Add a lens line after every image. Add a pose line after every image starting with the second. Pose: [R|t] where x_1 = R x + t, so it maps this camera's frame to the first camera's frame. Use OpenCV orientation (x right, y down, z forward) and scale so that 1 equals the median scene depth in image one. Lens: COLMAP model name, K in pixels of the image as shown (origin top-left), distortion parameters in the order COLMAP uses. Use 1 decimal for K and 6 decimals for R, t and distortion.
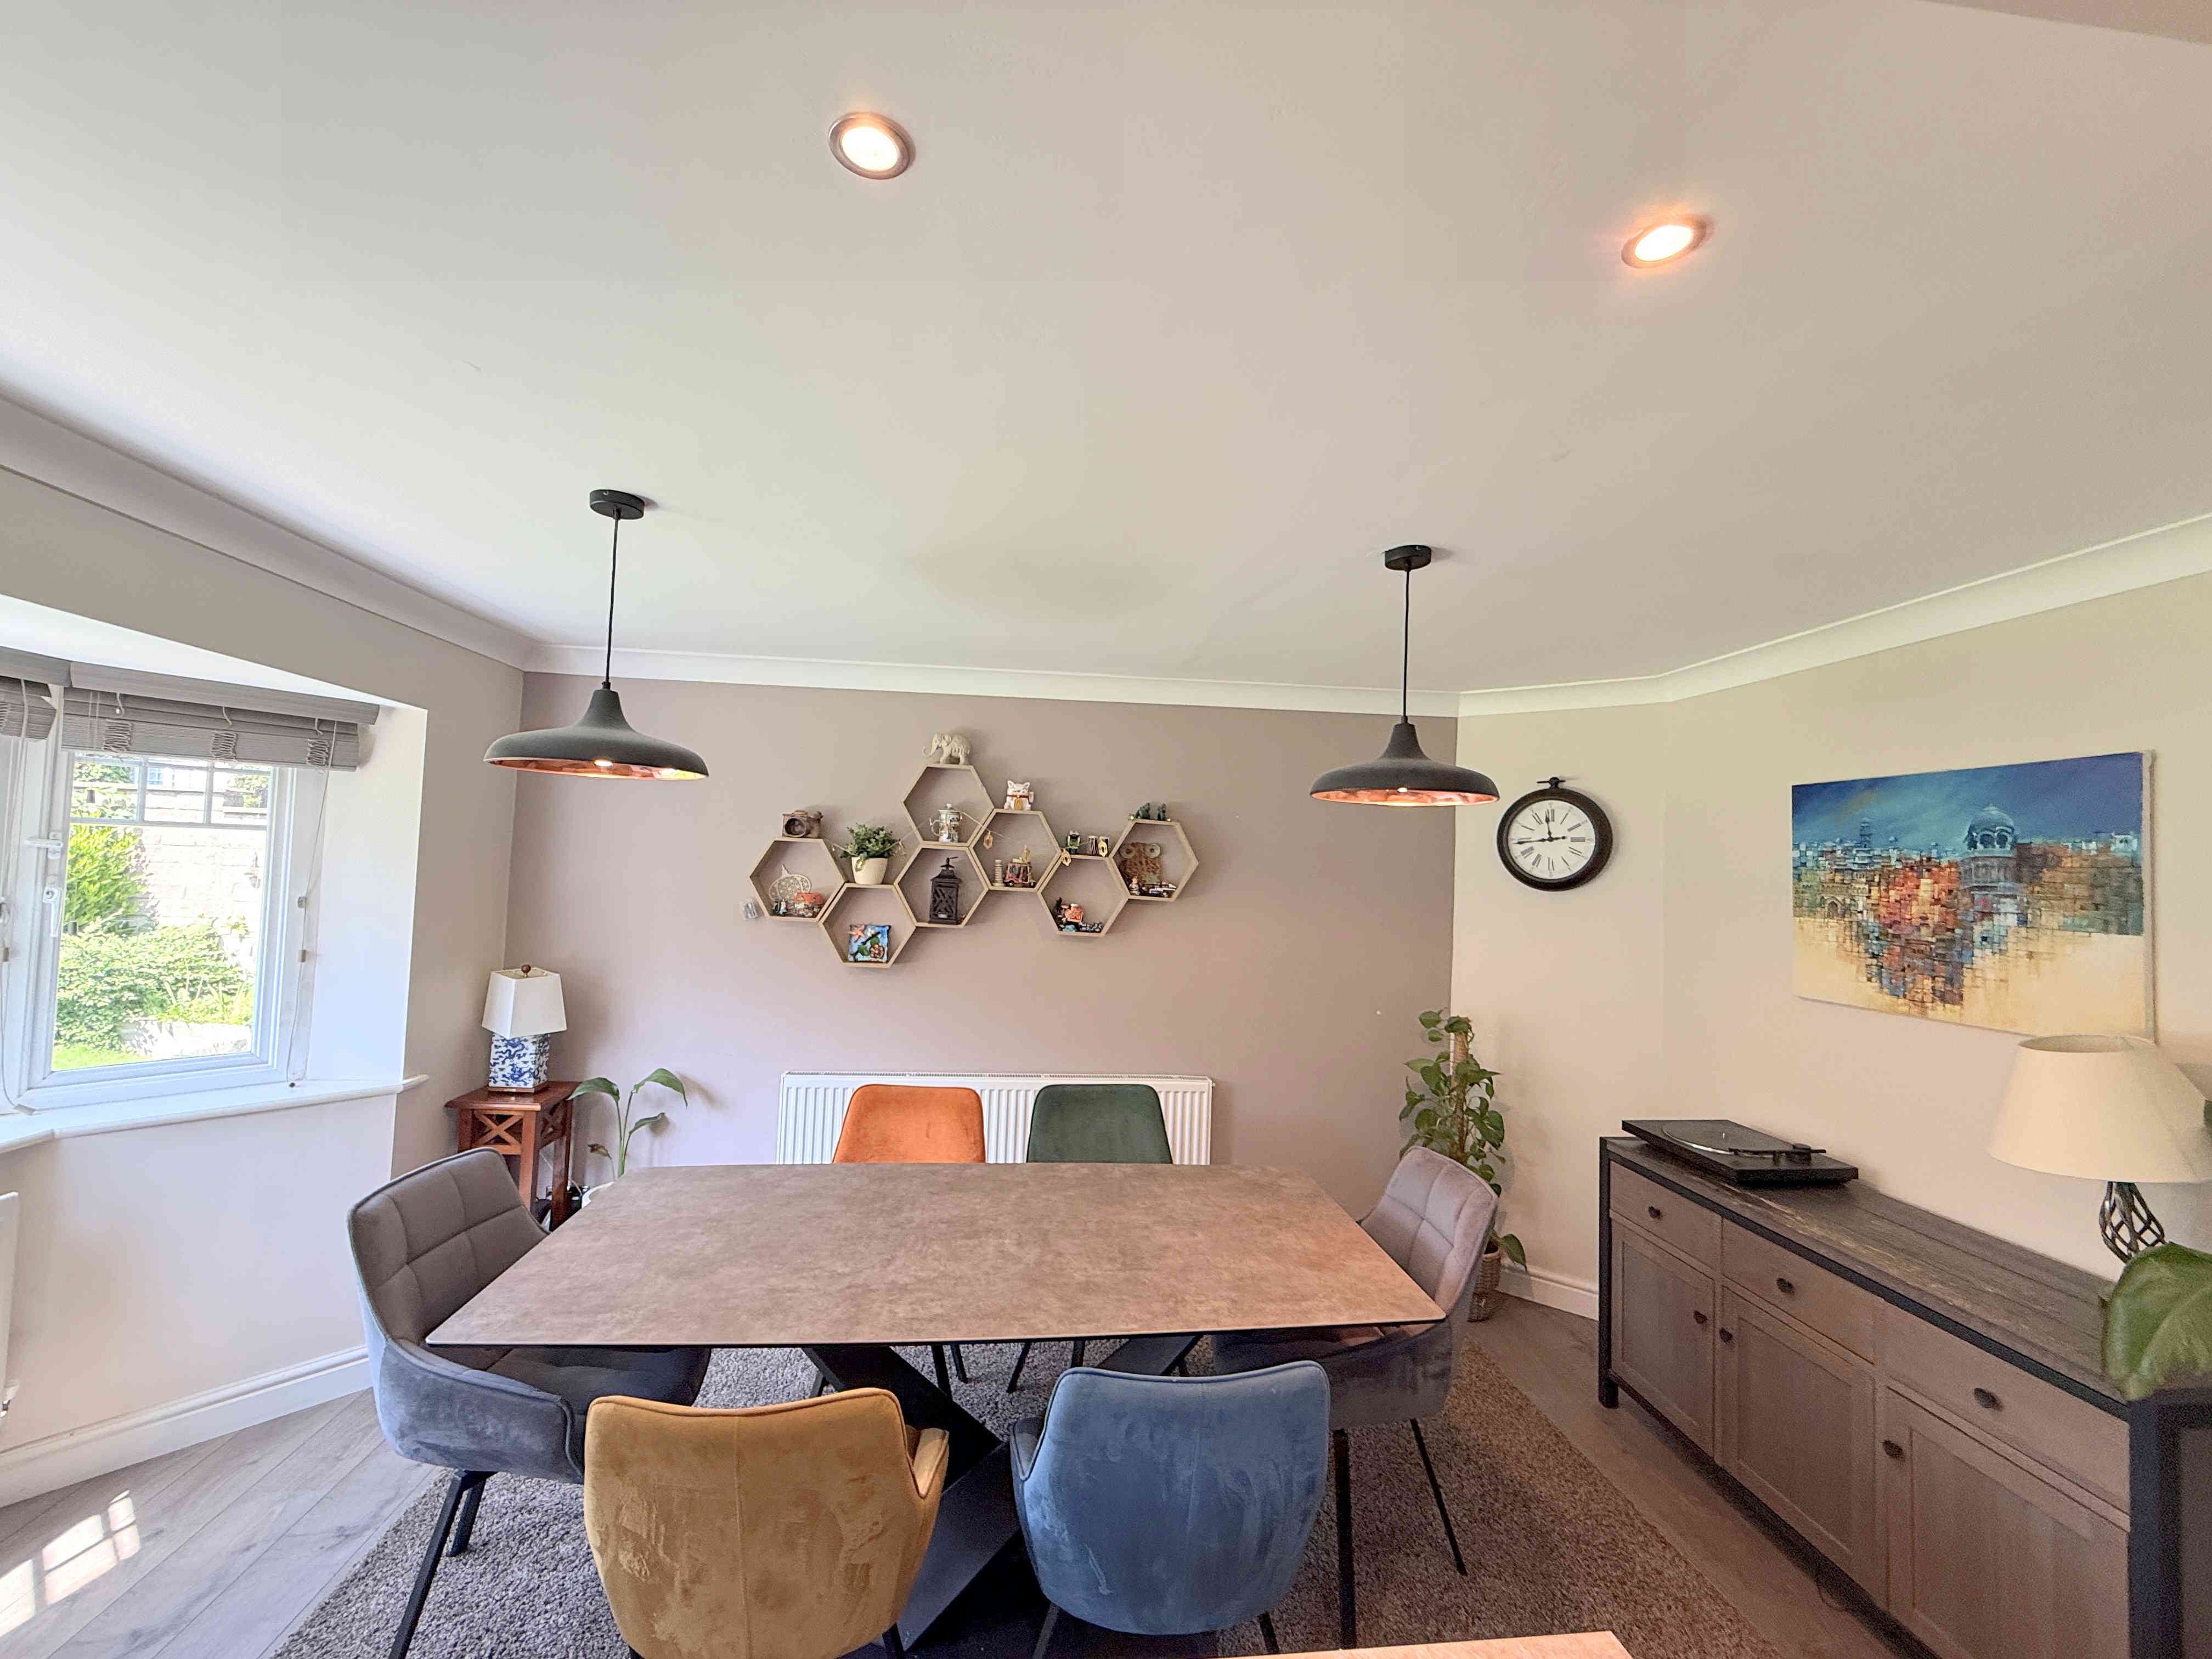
lens RADIAL K [[879.6, 0, 1099.8], [0, 879.6, 832.2], [0, 0, 1]] dist [0.001042, -0.000045]
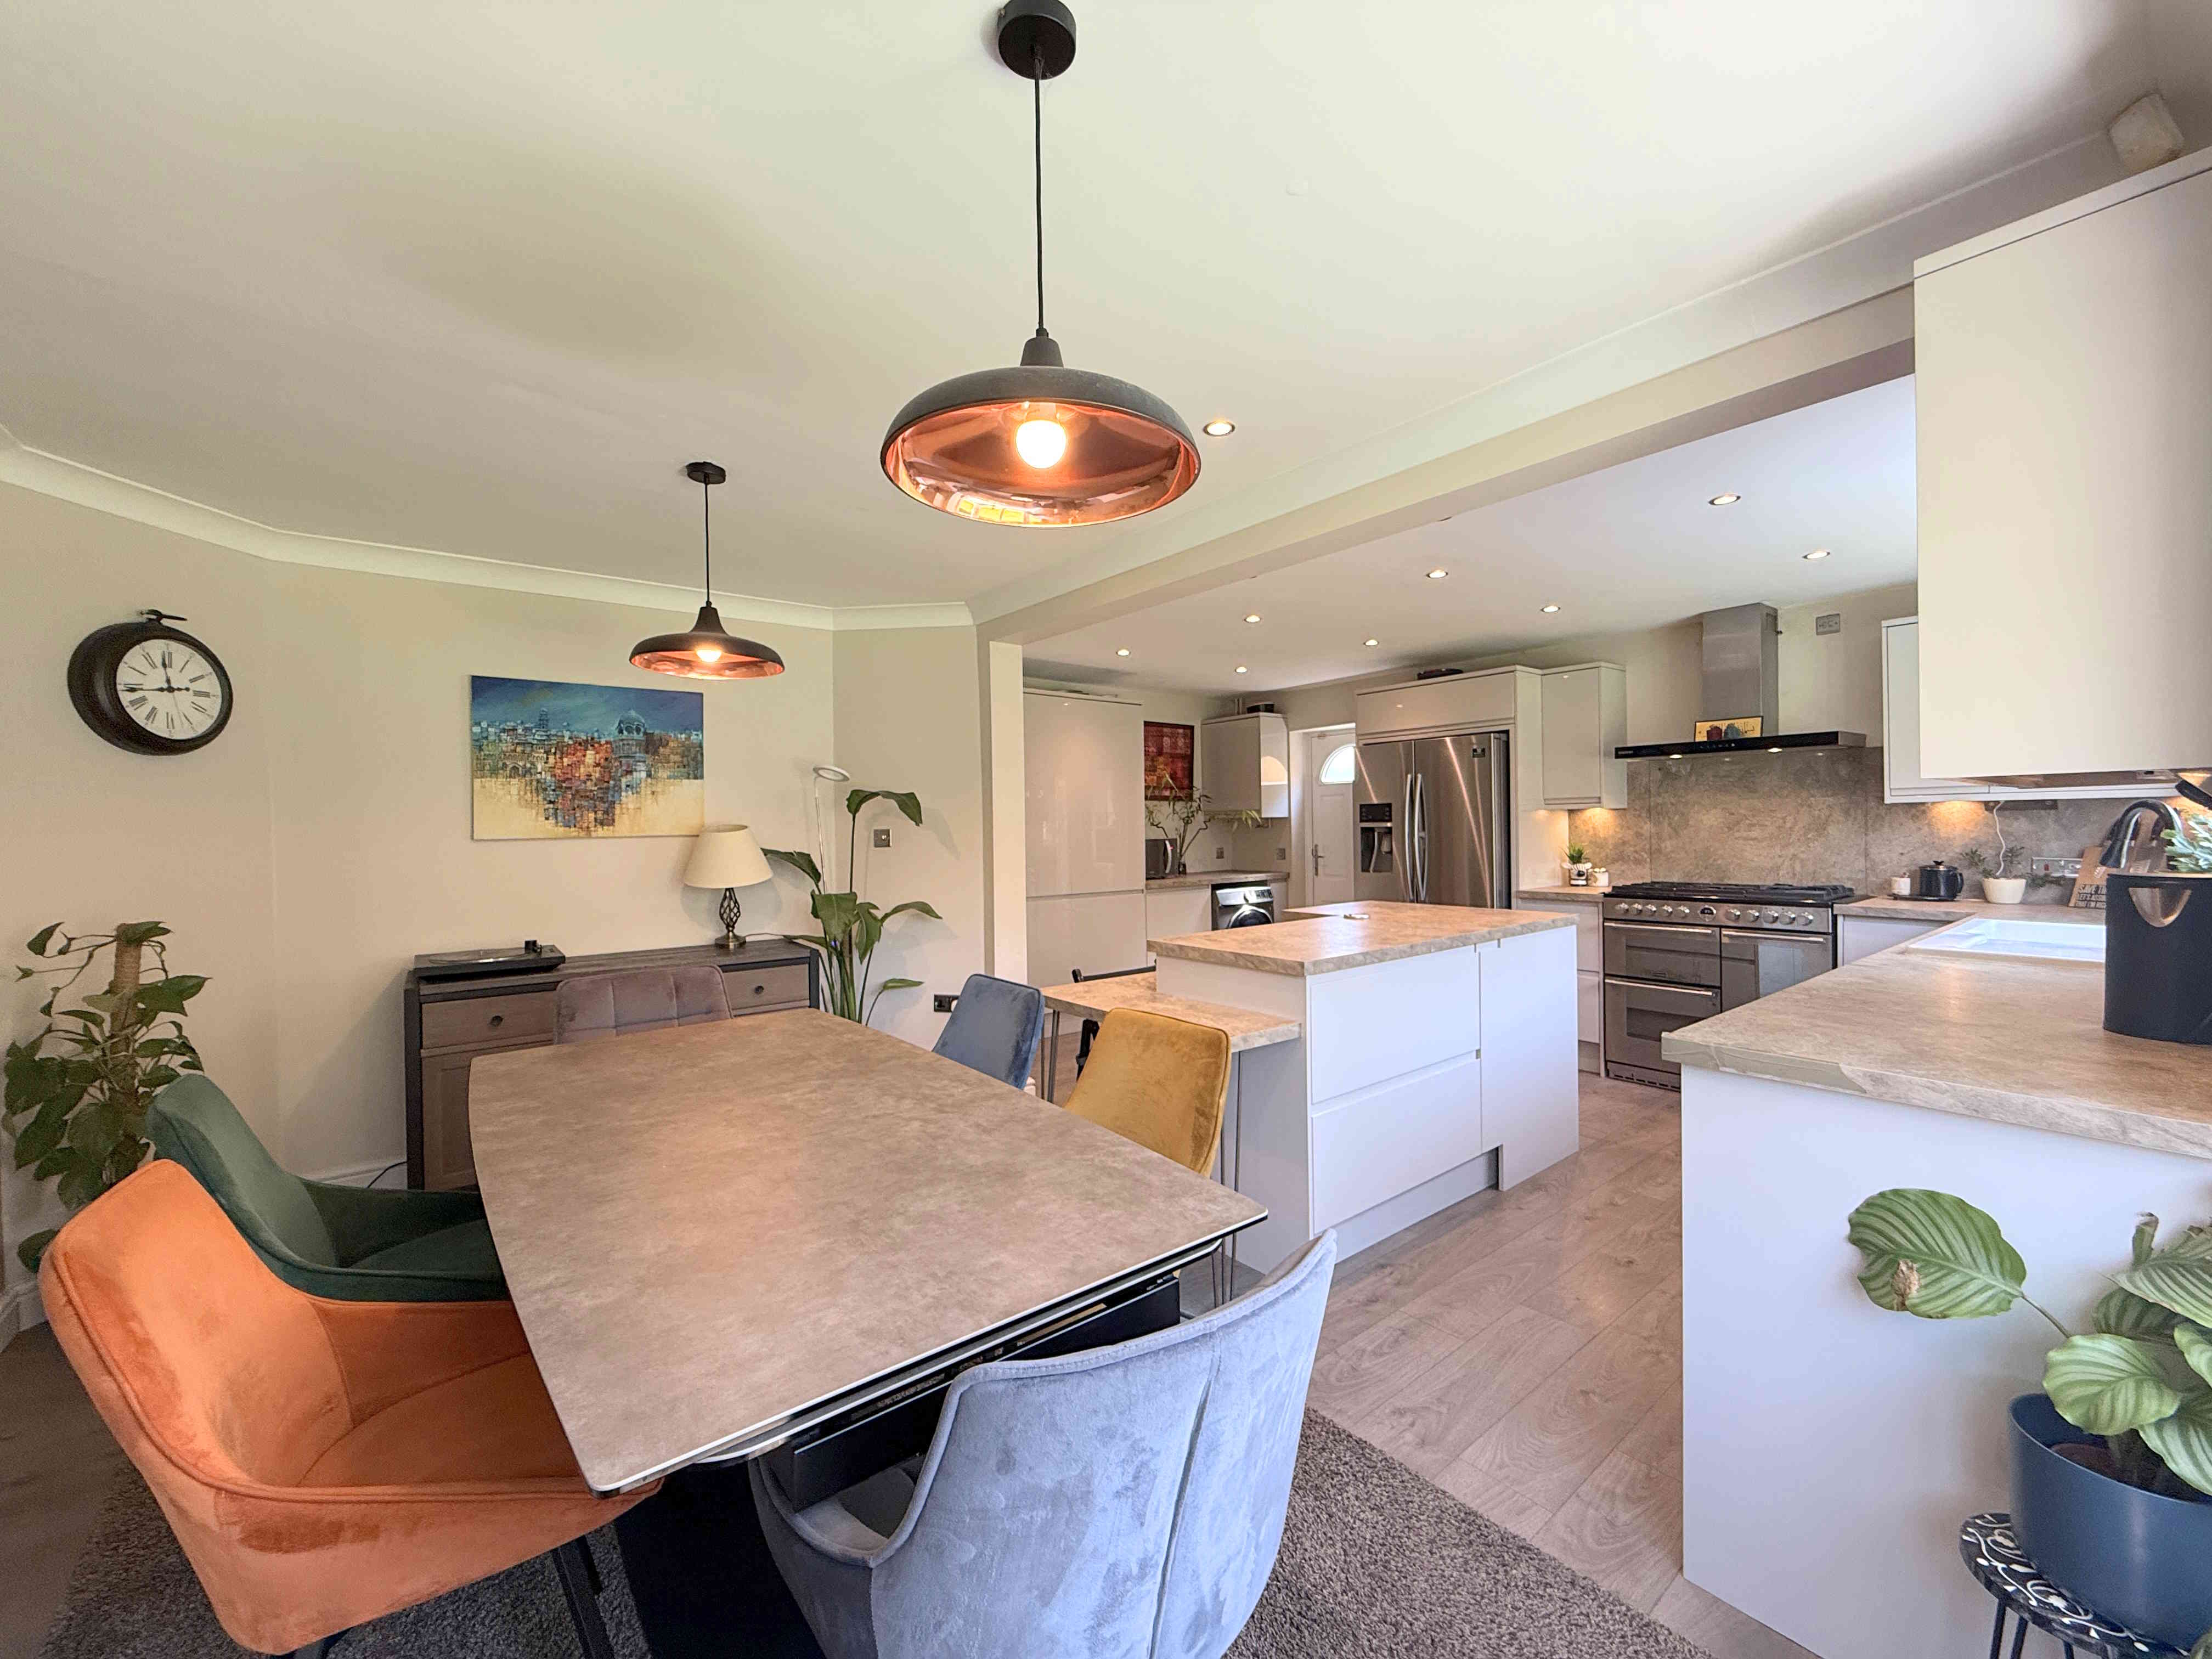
lens RADIAL K [[879.6, 0, 1099.8], [0, 879.6, 832.2], [0, 0, 1]] dist [0.001042, -0.000045]
pose [[-0.527599, -0.033015, 0.848851, -0.679619], [-0.035377, 0.999232, 0.016876, 0.104551], [-0.848756, -0.021126, -0.528362, 0.782942]]
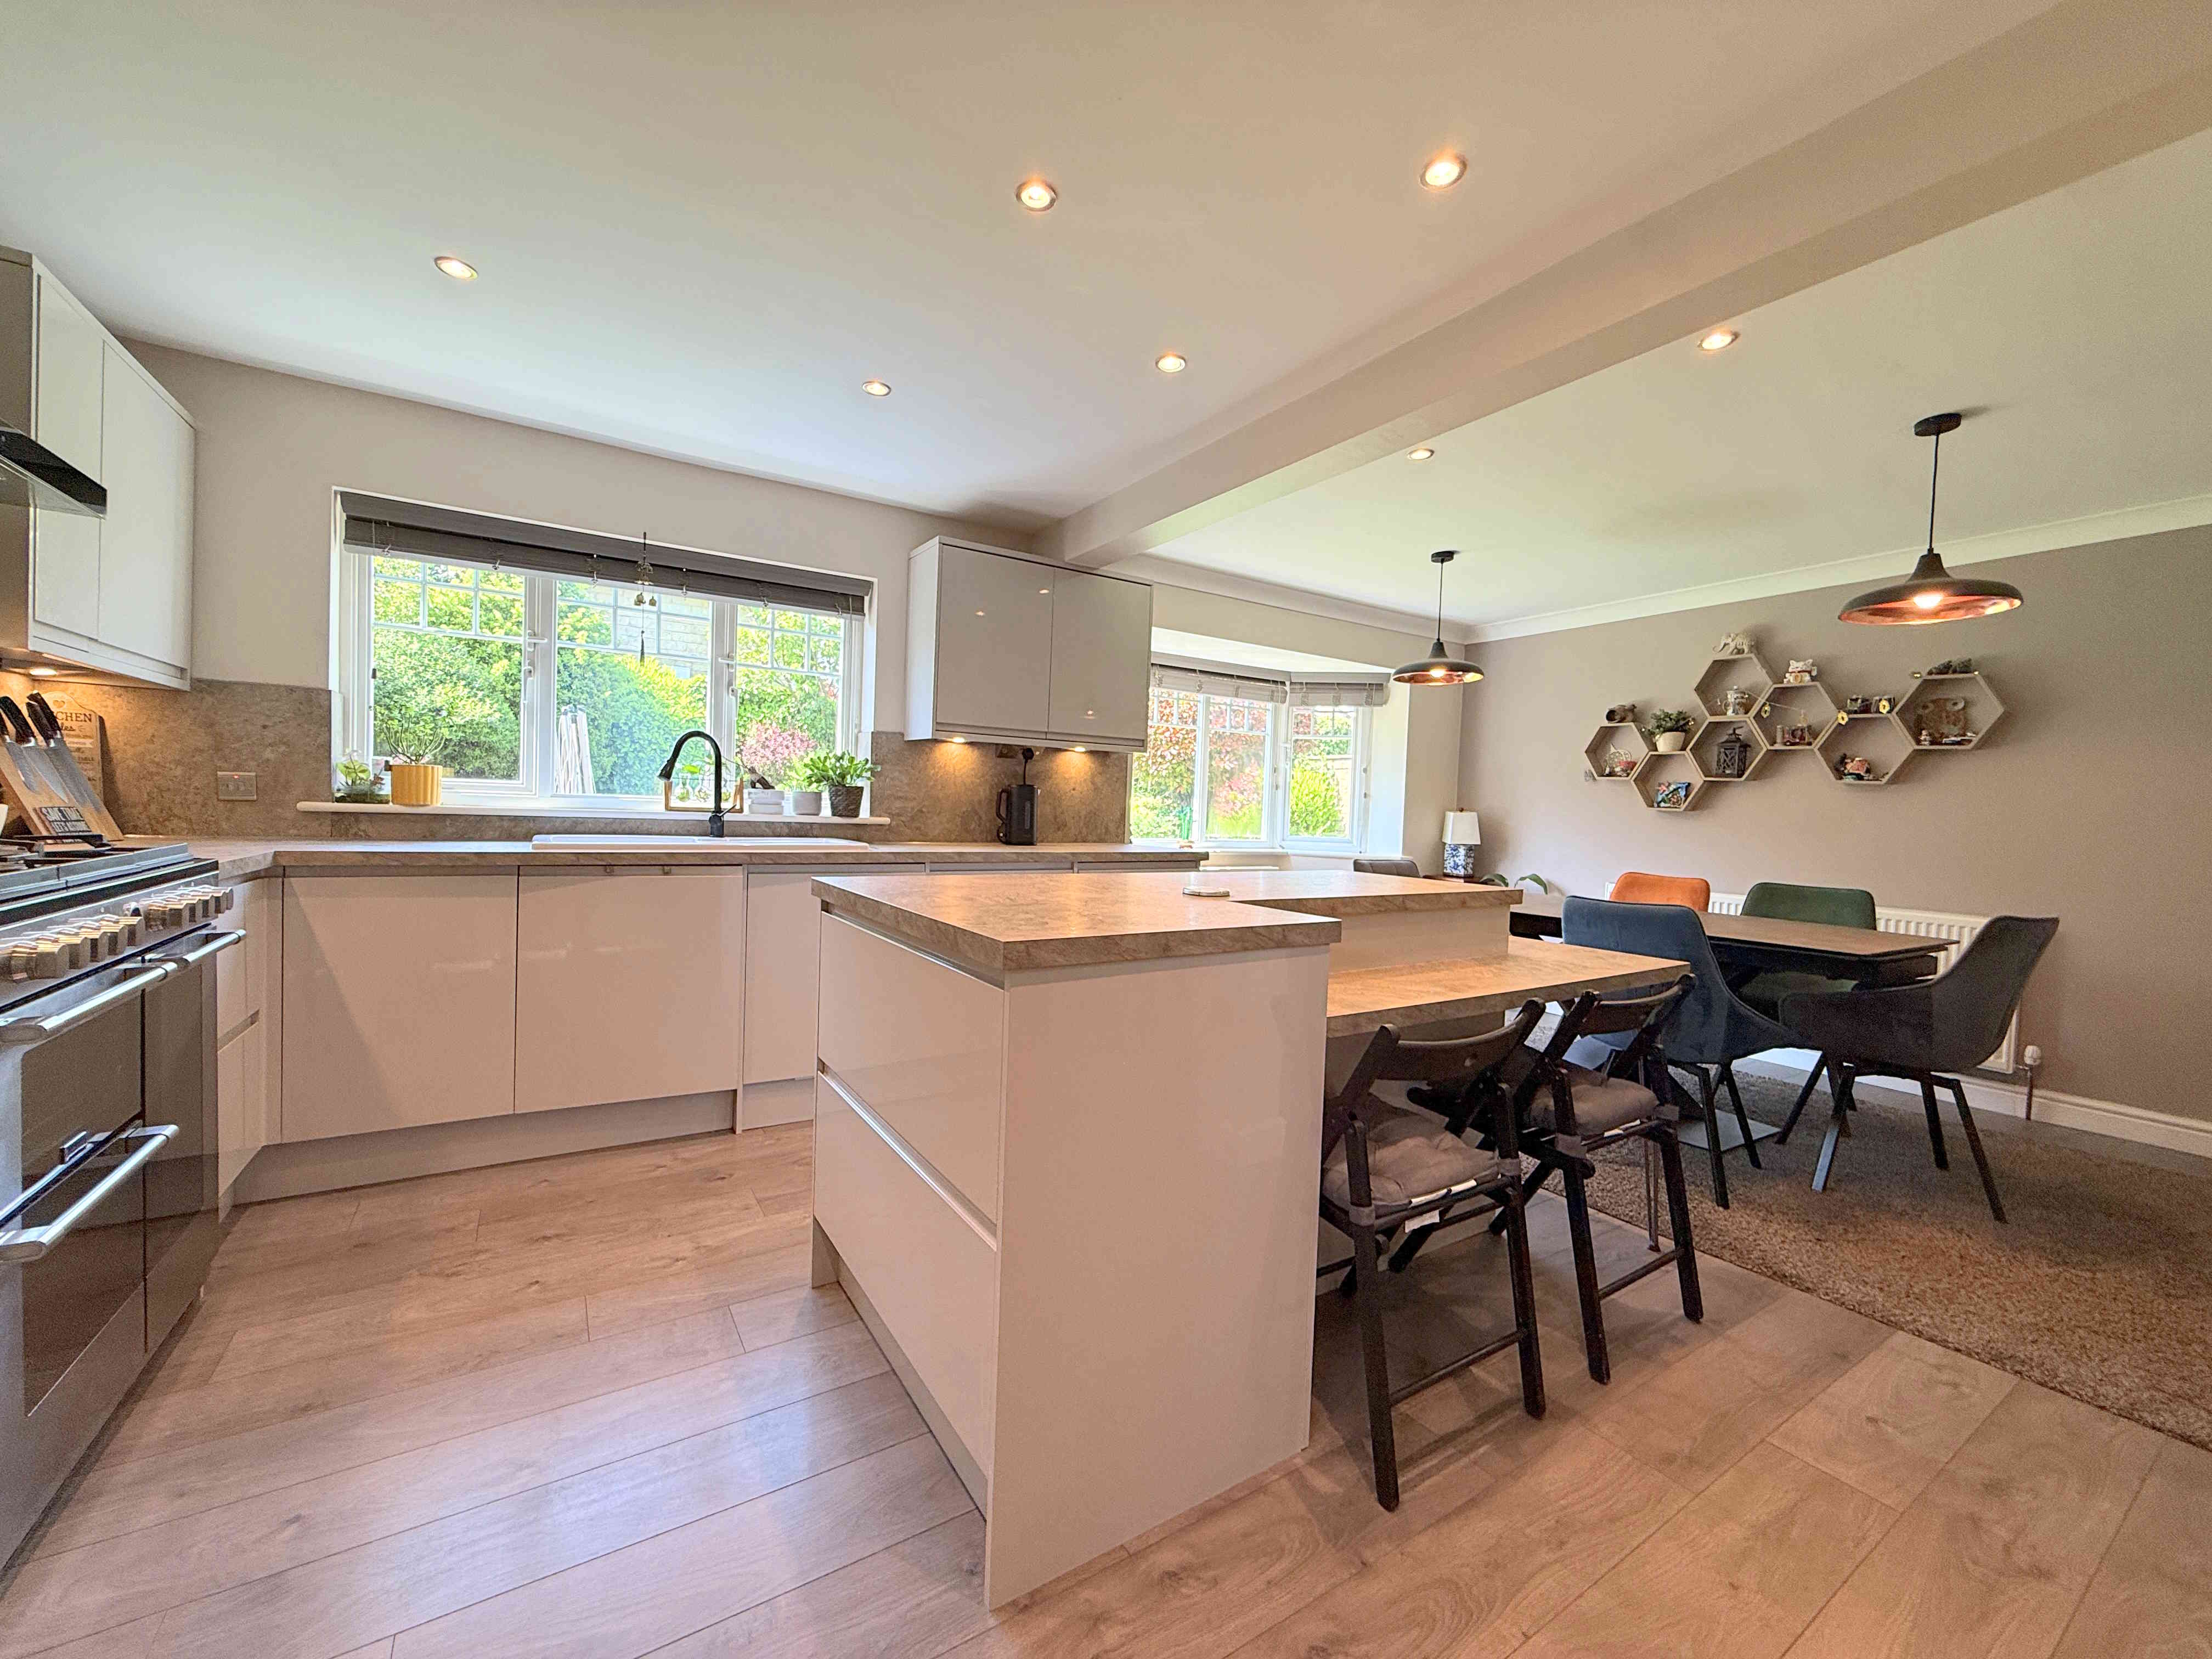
lens RADIAL K [[879.6, 0, 1099.8], [0, 879.6, 832.2], [0, 0, 1]] dist [0.001042, -0.000045]
pose [[0.438887, 0.005711, -0.898524, 0.651288], [0.014529, 0.999804, 0.013451, 0.169533], [0.898425, -0.018958, 0.438718, -0.461954]]
